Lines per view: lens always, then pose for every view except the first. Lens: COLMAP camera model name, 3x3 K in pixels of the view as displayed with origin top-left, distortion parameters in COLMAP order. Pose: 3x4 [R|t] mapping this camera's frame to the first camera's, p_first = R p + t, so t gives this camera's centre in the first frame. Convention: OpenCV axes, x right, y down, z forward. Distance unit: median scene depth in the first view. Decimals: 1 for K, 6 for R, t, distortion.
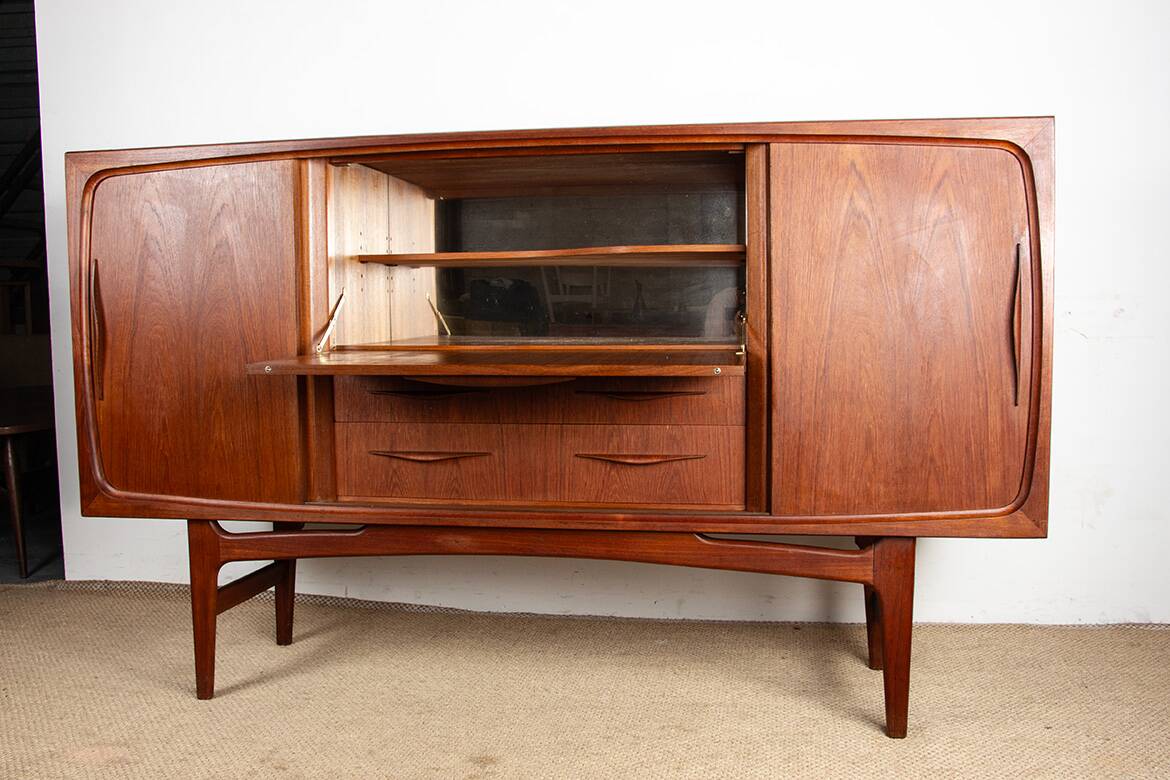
lens RADIAL K [[1113.2, 0, 585.9], [0, 1113.2, 405.5], [0, 0, 1]] dist [-0.149648, 0.027258]
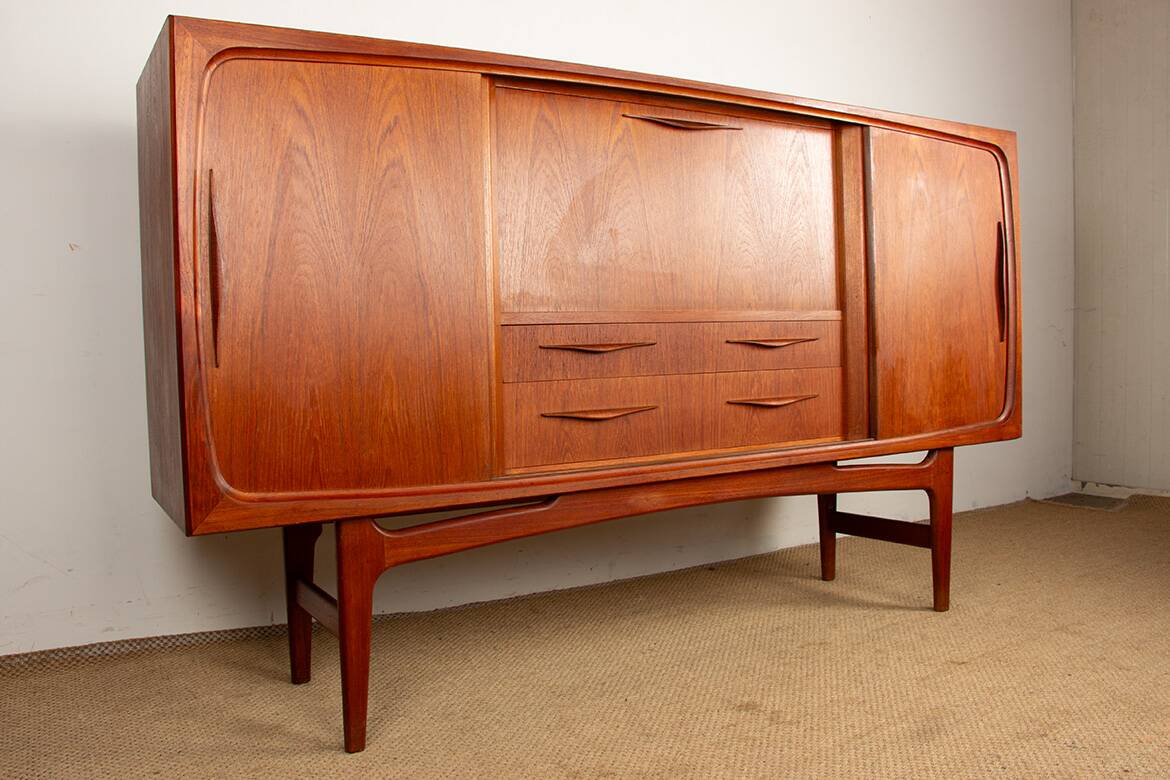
lens RADIAL K [[995.3, 0, 588.8], [0, 995.3, 399.4], [0, 0, 1]] dist [-0.198391, 0.171202]
pose [[0.767244, -0.050150, 0.639392, -0.742423], [0.073464, 0.997248, -0.009936, 0.044429], [-0.637134, 0.054596, 0.768817, 0.396198]]
